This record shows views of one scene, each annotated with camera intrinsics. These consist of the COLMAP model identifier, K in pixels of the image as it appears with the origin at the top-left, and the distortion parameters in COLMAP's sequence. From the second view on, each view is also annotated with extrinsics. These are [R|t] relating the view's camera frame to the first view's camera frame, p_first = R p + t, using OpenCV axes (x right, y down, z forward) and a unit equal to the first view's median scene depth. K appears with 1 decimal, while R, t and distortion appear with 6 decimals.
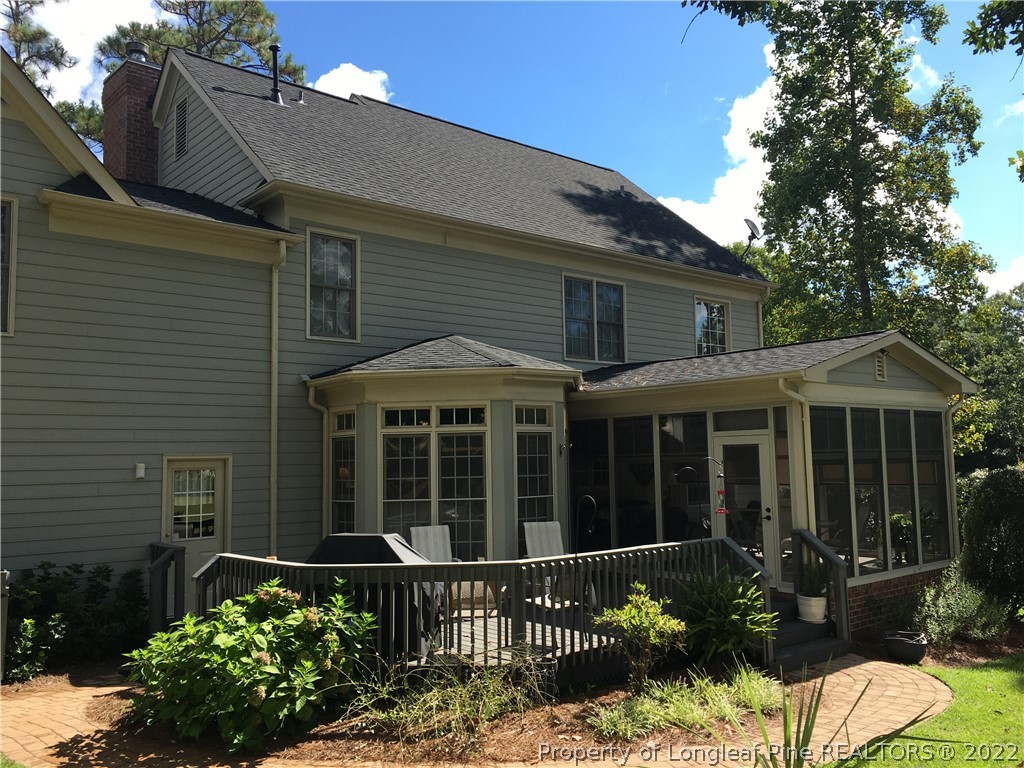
lens RADIAL K [[865.2, 0, 512.0], [0, 865.2, 384.0], [0, 0, 1]] dist [0.052201, 0.003325]
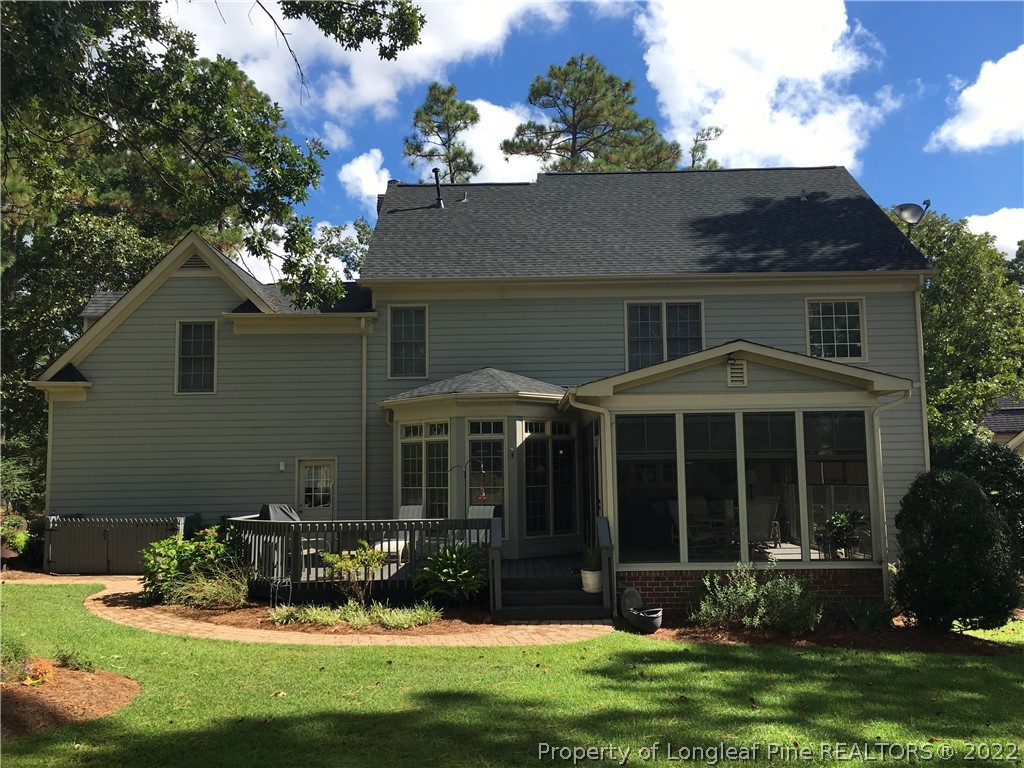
lens RADIAL K [[865.2, 0, 512.0], [0, 865.2, 384.0], [0, 0, 1]] dist [0.052201, 0.003325]
pose [[0.751530, -0.056622, -0.657265, 0.943877], [0.056707, 0.998167, -0.021150, -0.000024], [0.657257, -0.021376, 0.753363, 0.015147]]
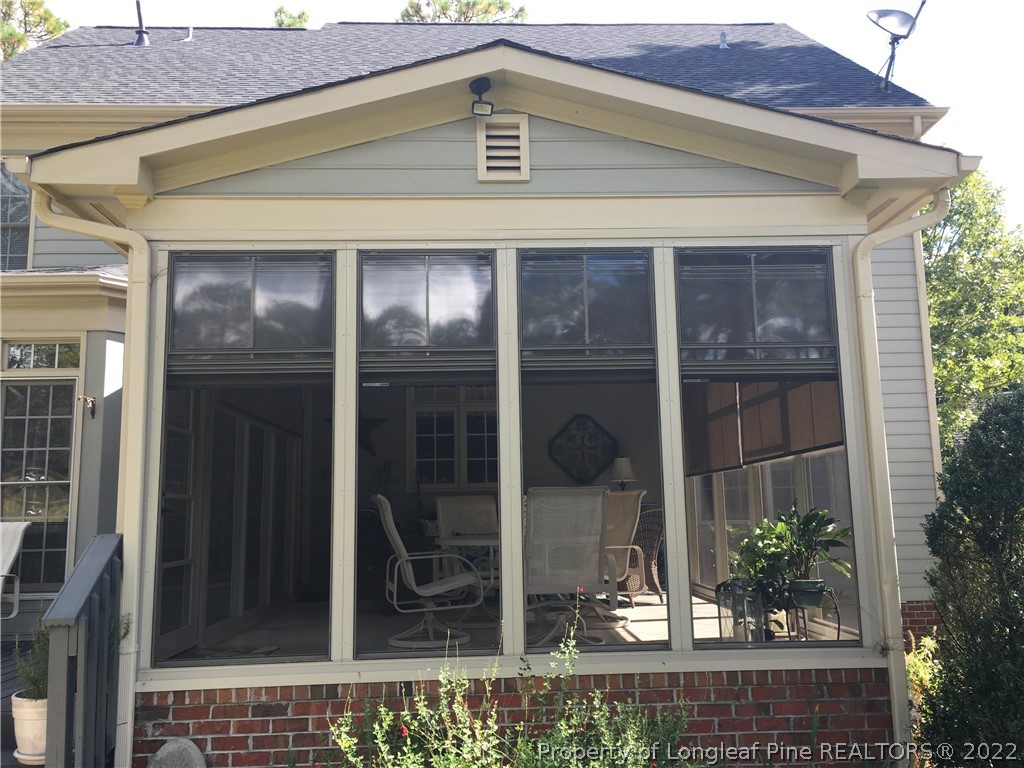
lens RADIAL K [[865.2, 0, 512.0], [0, 865.2, 384.0], [0, 0, 1]] dist [0.052201, 0.003325]
pose [[0.782032, -0.088024, -0.616991, 0.686175], [0.058762, 0.995980, -0.067613, 0.120629], [0.620462, 0.016620, 0.784061, 0.709925]]
